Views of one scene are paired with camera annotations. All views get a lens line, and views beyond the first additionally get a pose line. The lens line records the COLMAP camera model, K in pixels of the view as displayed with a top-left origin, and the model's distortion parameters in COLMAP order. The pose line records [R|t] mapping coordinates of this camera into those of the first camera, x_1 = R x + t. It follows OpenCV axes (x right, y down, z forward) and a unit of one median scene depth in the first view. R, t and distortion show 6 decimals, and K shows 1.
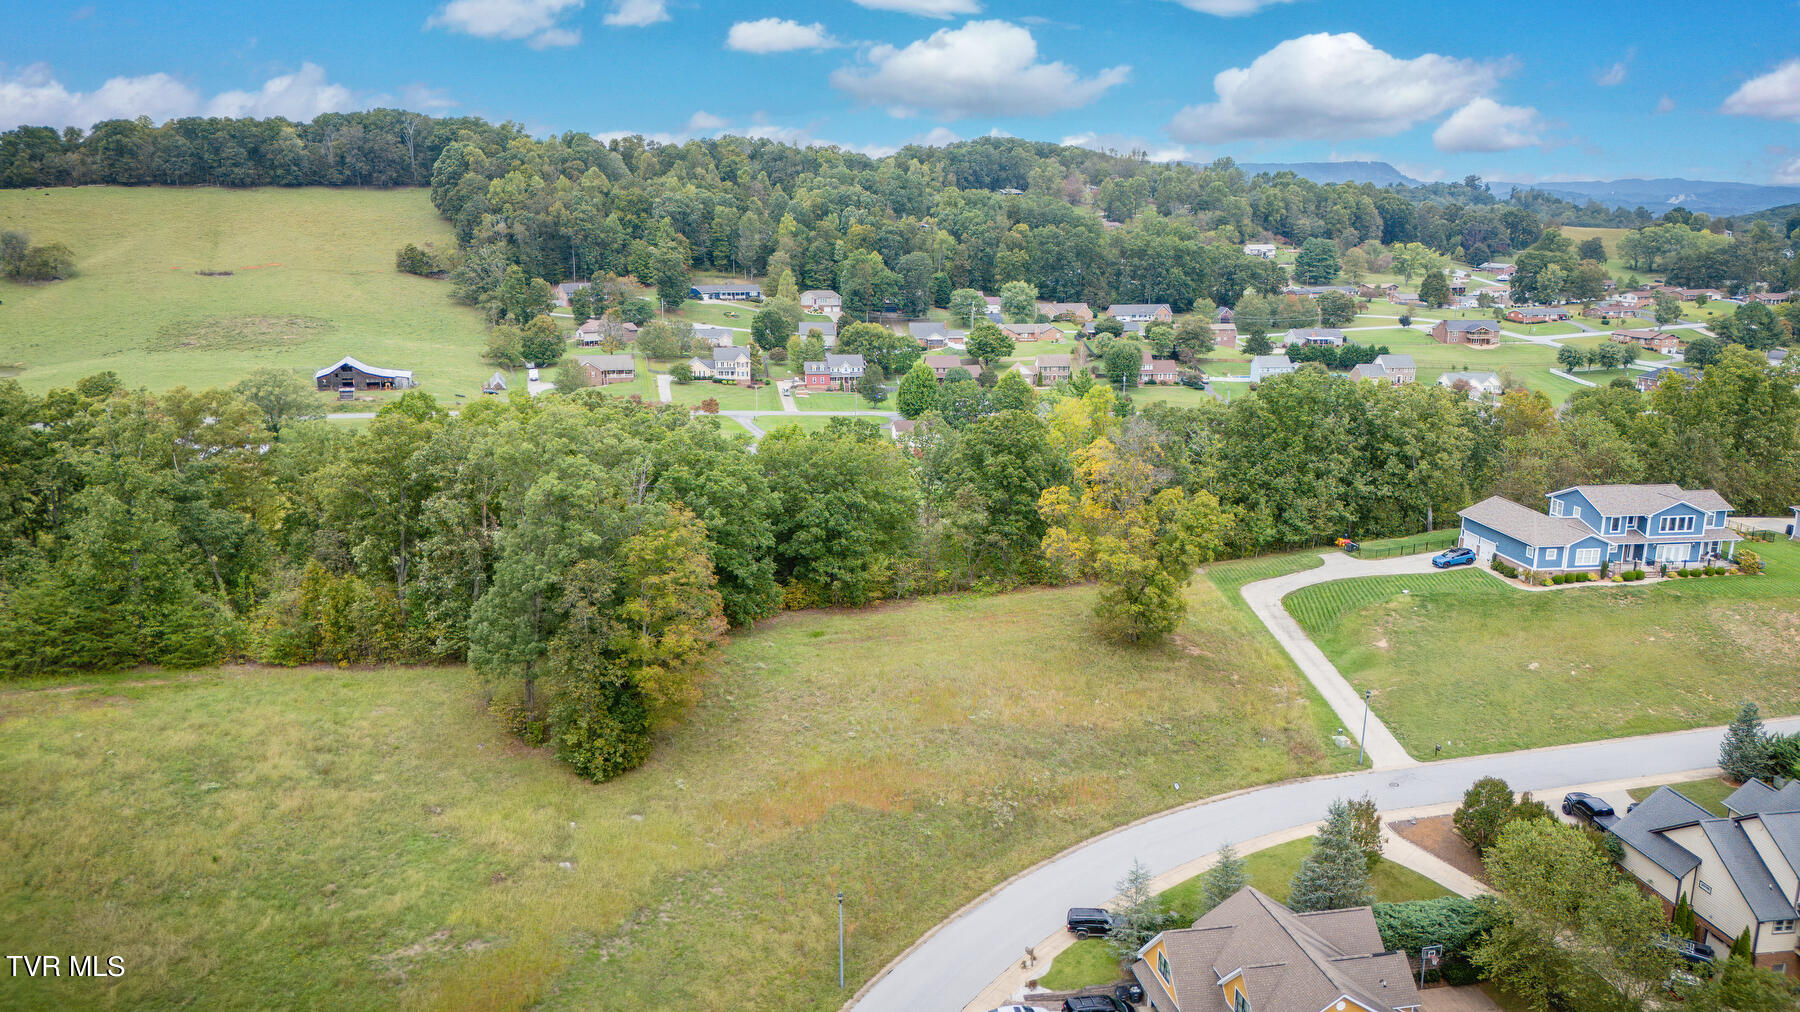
lens RADIAL K [[1305.7, 0, 898.7], [0, 1305.7, 515.3], [0, 0, 1]] dist [0.070372, -0.075744]
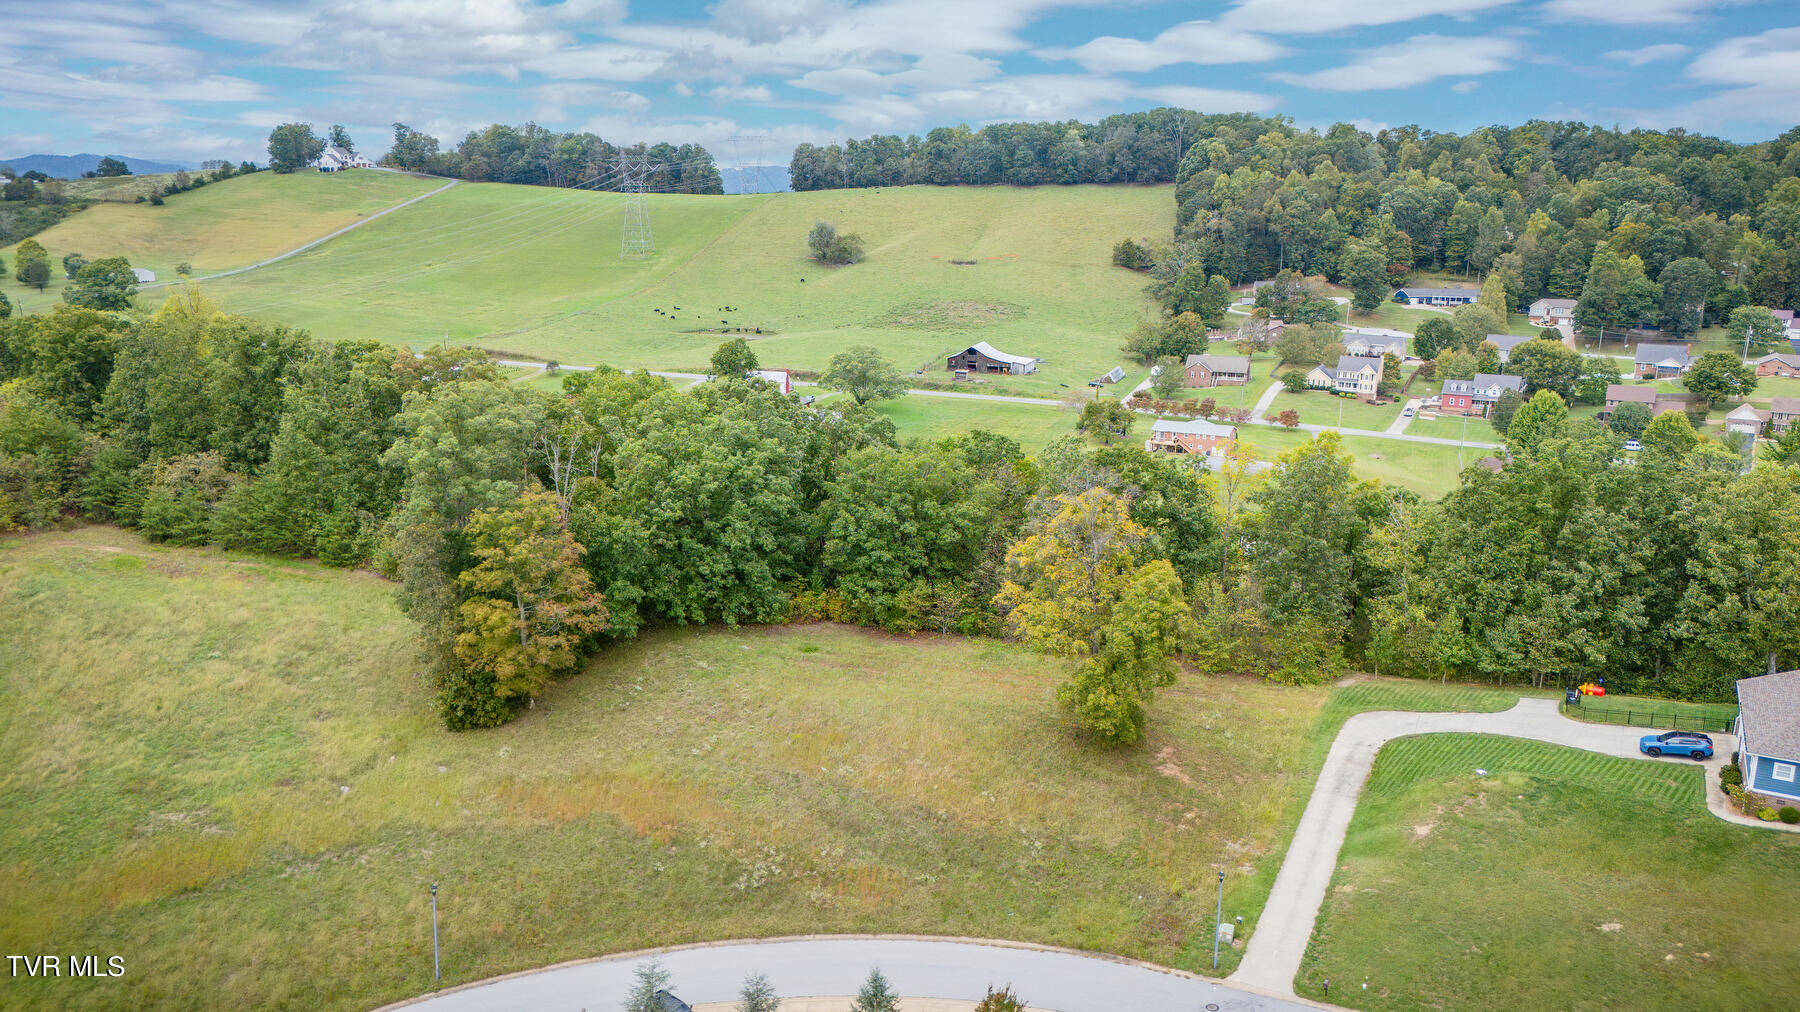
lens RADIAL K [[1305.7, 0, 897.5], [0, 1305.7, 517.0], [0, 0, 1]] dist [0.070372, -0.075744]
pose [[0.795724, 0.147807, -0.587347, 0.122588], [-0.145046, 0.988050, 0.052139, -0.014700], [0.588034, 0.043704, 0.807654, 0.059359]]
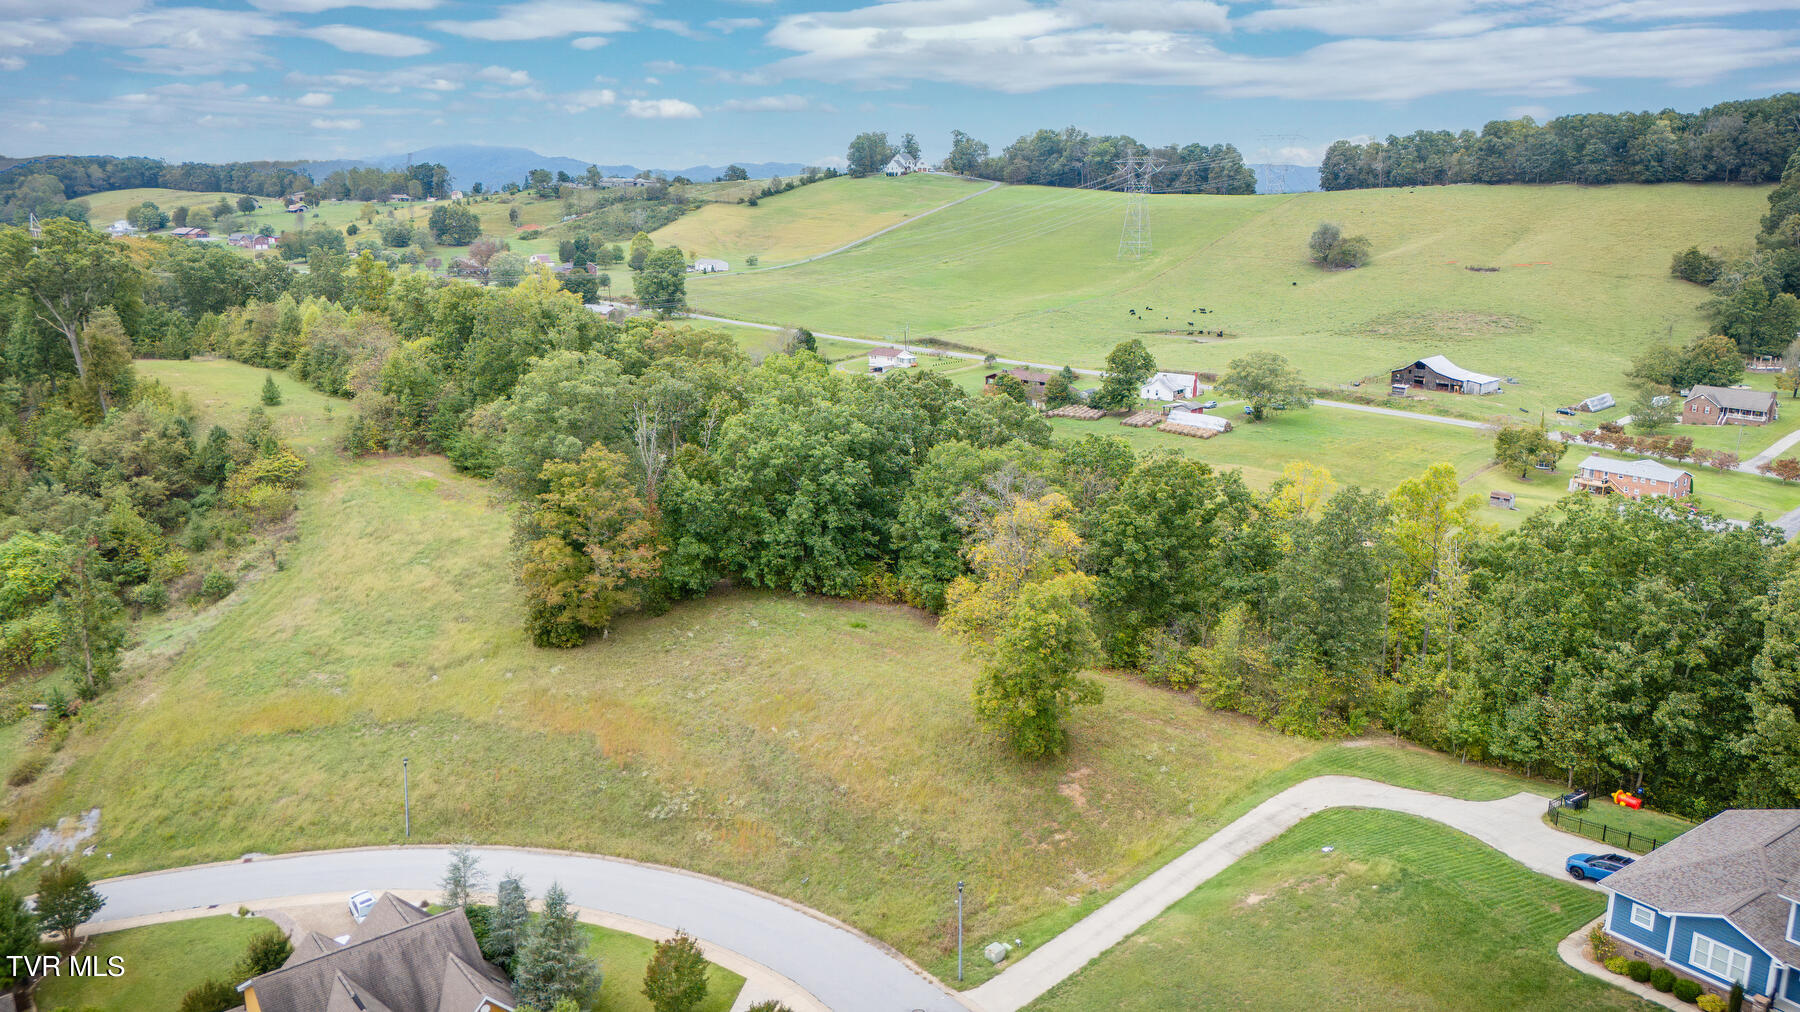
lens RADIAL K [[1305.7, 0, 889.1], [0, 1305.7, 505.7], [0, 0, 1]] dist [0.070372, -0.075744]
pose [[0.461849, 0.210480, -0.861623, 0.182104], [-0.215074, 0.969019, 0.121431, -0.028809], [0.860488, 0.129229, 0.492809, 0.117273]]
